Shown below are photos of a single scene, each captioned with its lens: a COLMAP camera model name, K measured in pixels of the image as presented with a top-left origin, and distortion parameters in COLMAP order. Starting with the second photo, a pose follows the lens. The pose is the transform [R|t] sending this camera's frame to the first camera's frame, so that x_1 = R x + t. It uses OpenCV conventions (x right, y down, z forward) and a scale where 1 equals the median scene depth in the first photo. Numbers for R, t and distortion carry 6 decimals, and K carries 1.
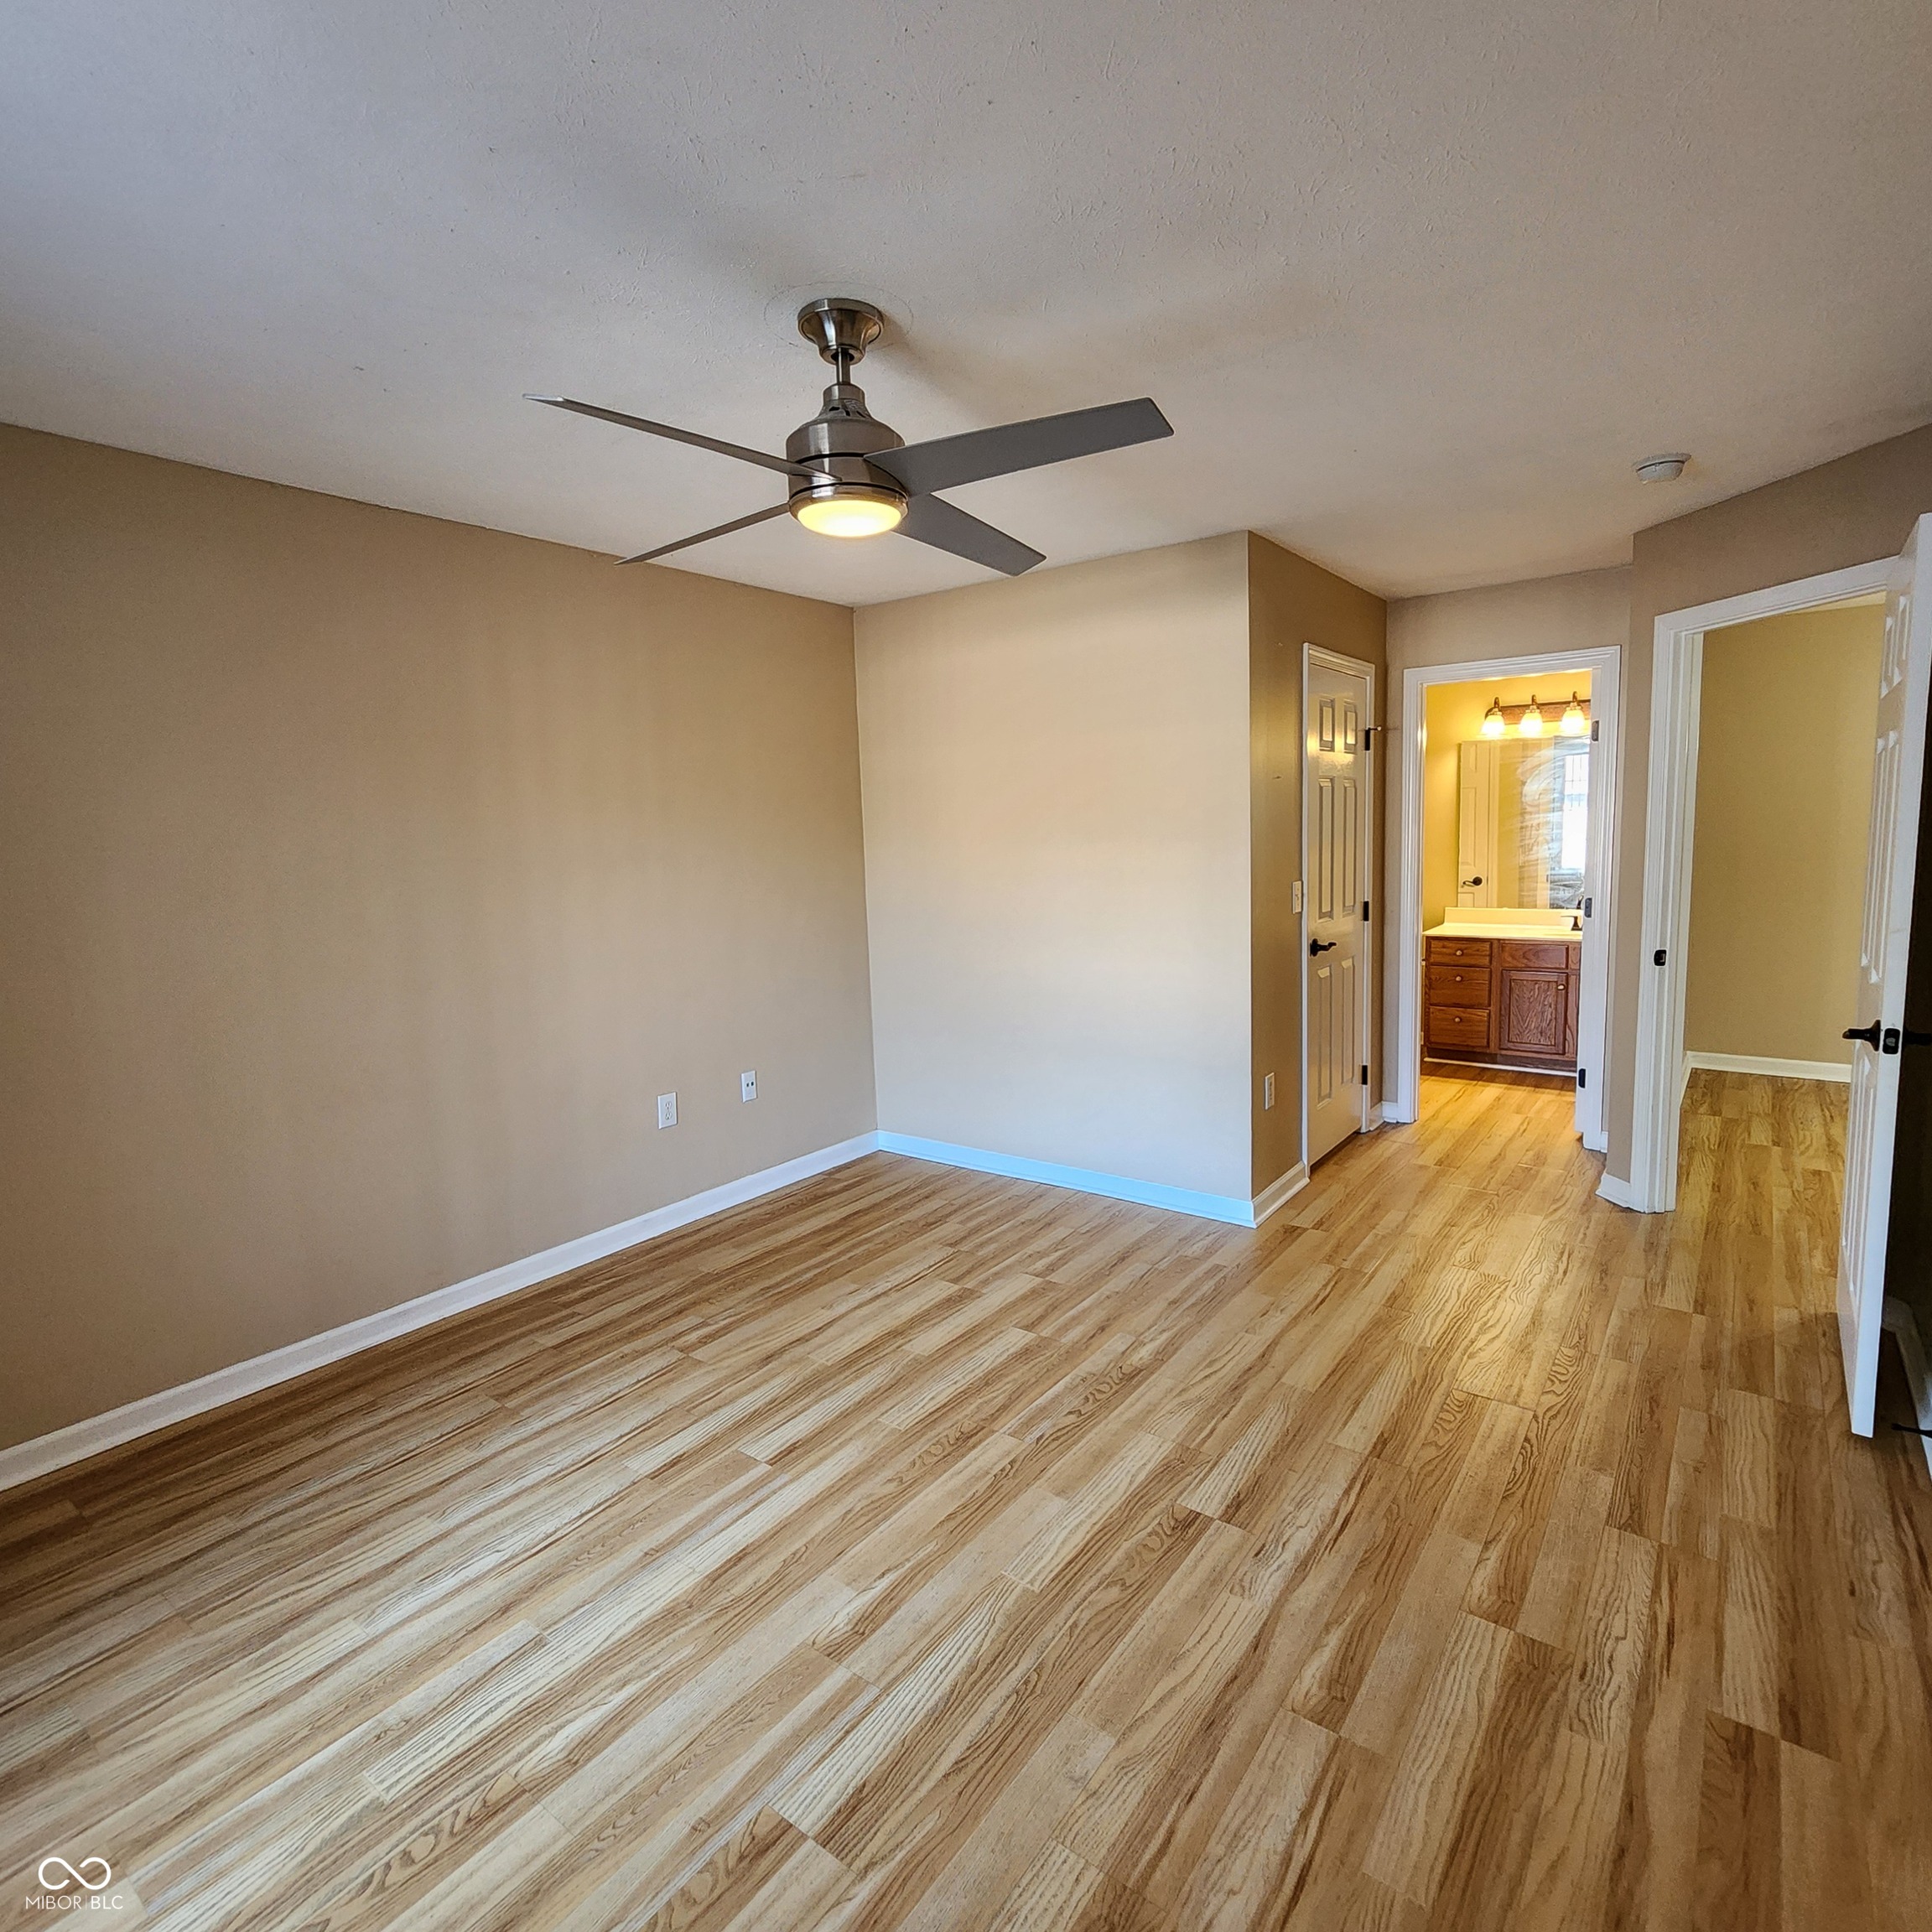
lens RADIAL K [[1063.7, 0, 983.3], [0, 1063.7, 962.0], [0, 0, 1]] dist [0.001588, -0.001515]
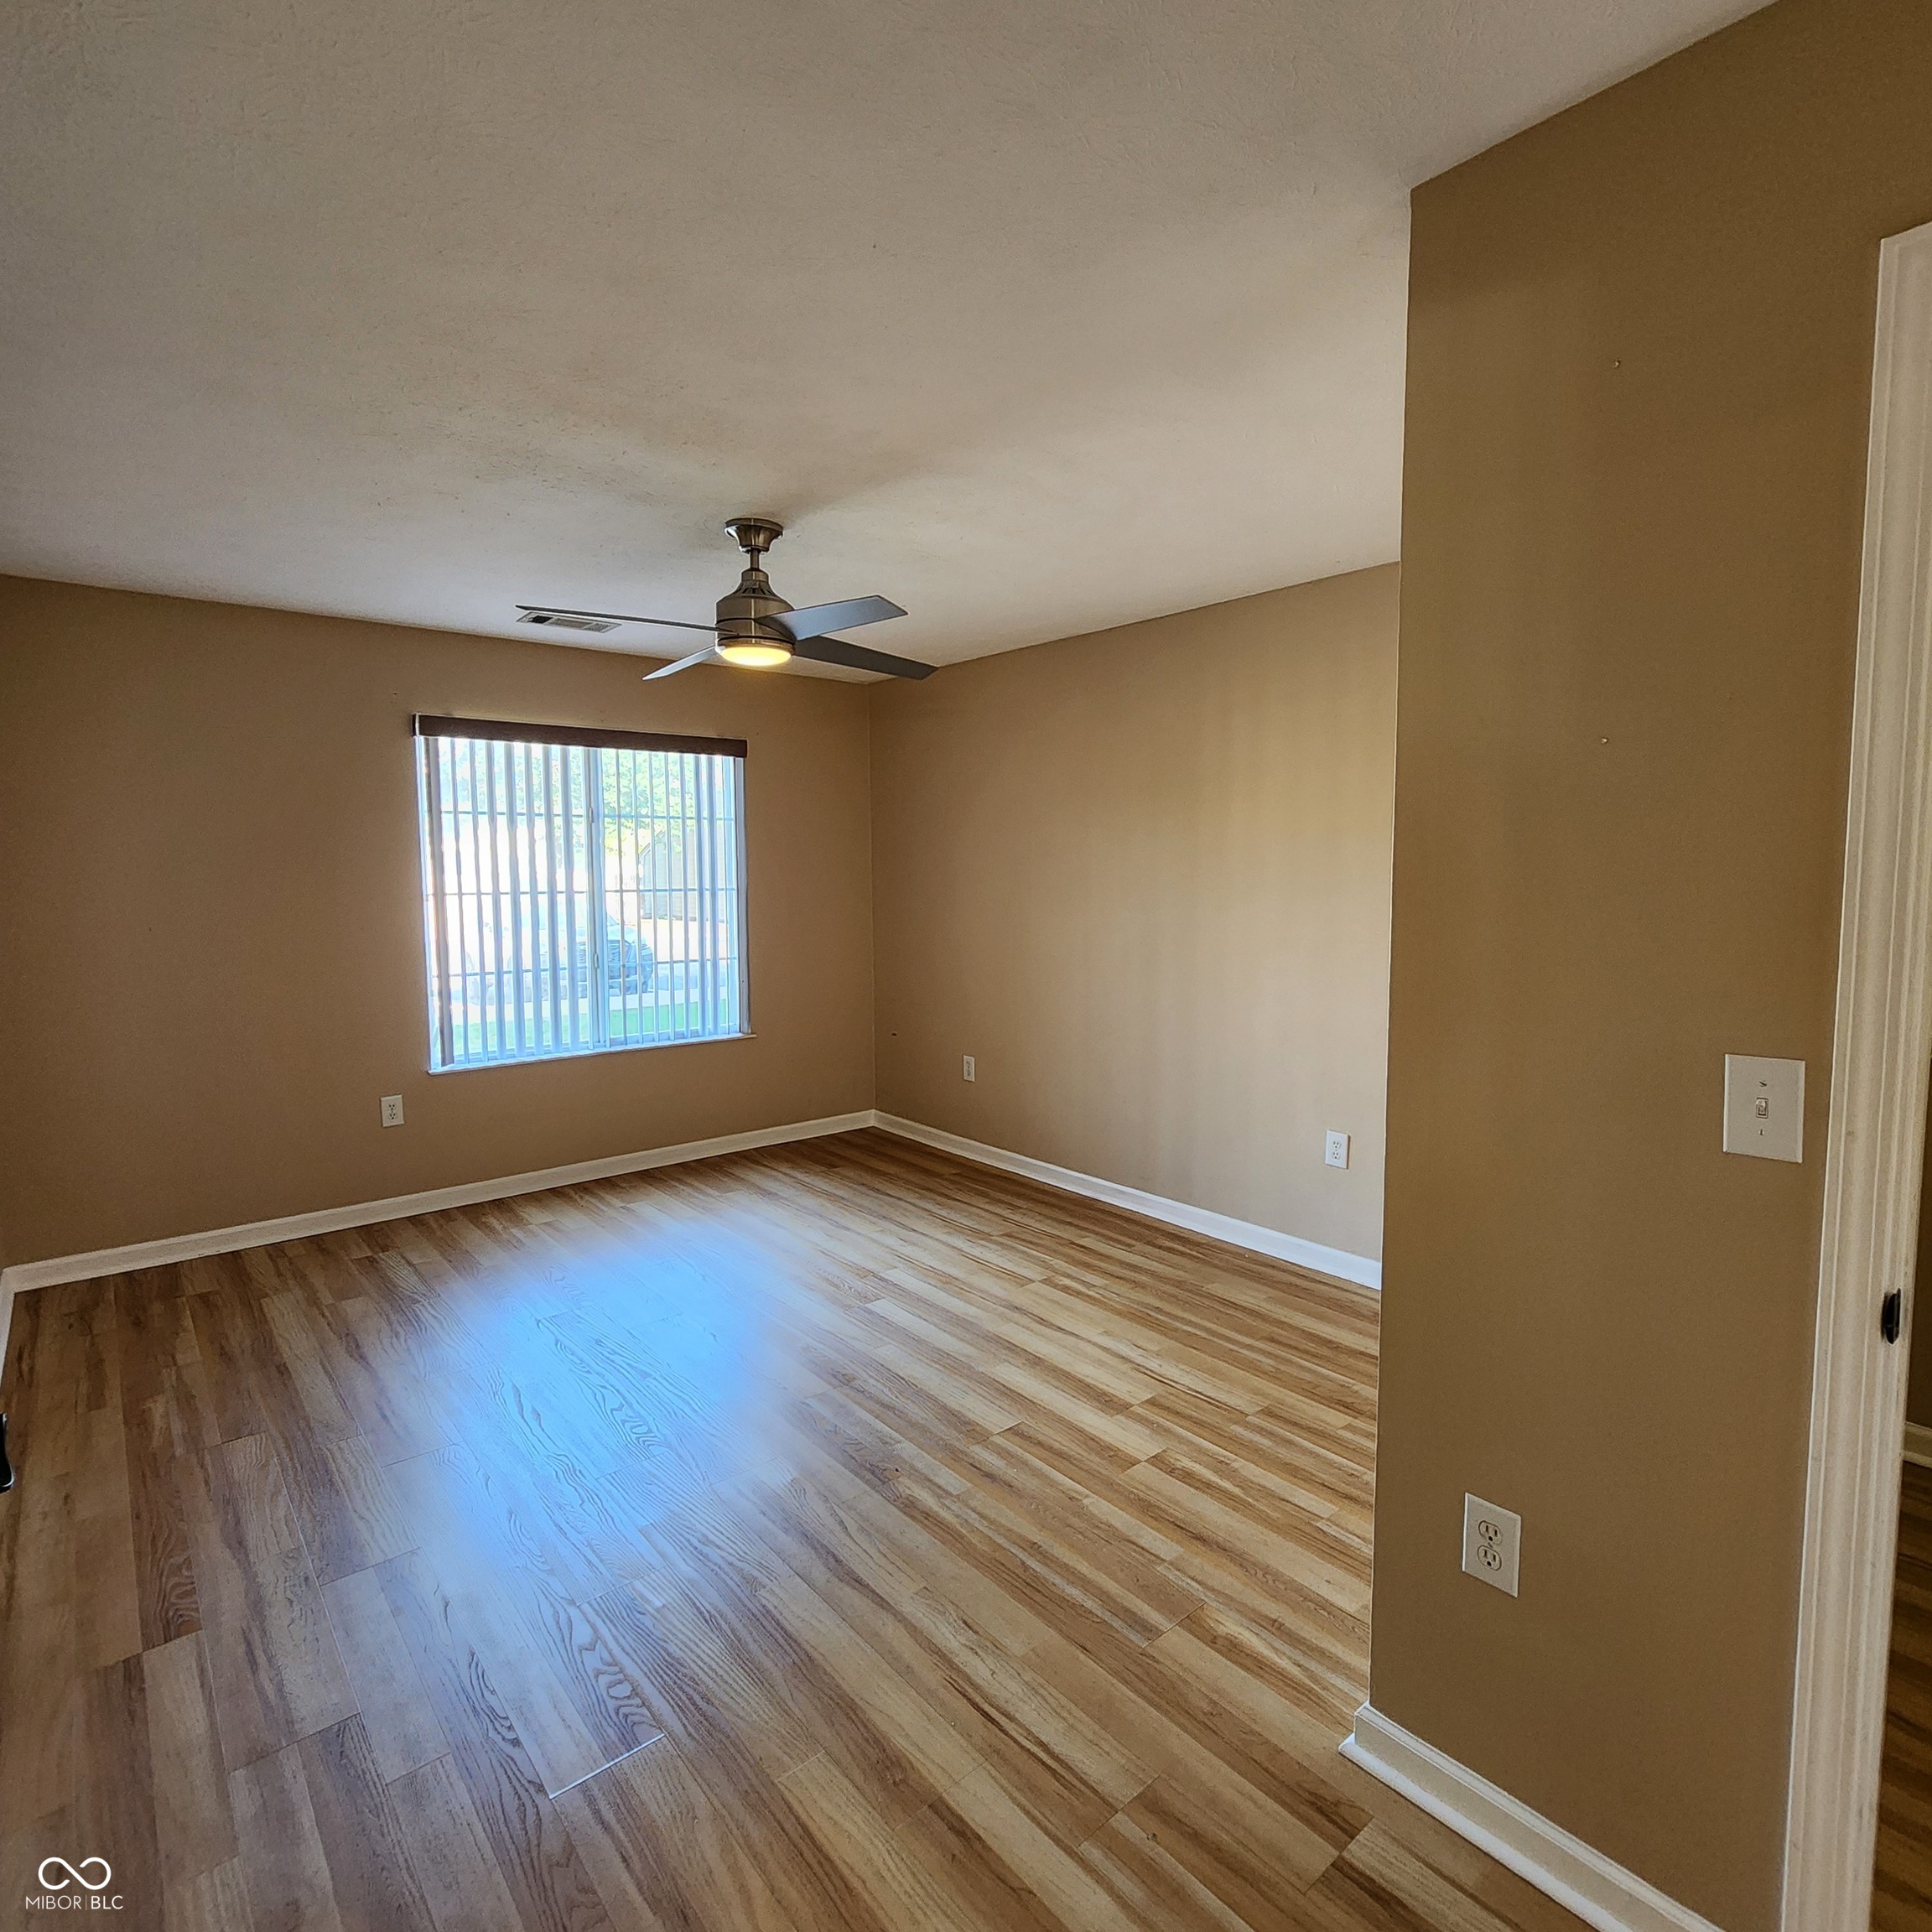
lens RADIAL K [[1063.7, 0, 985.5], [0, 1063.7, 963.4], [0, 0, 1]] dist [0.001588, -0.001515]
pose [[-0.233512, 0.120214, -0.964894, 0.871259], [-0.109711, 0.982734, 0.148987, -0.170706], [0.966145, 0.140650, -0.216291, 1.133518]]
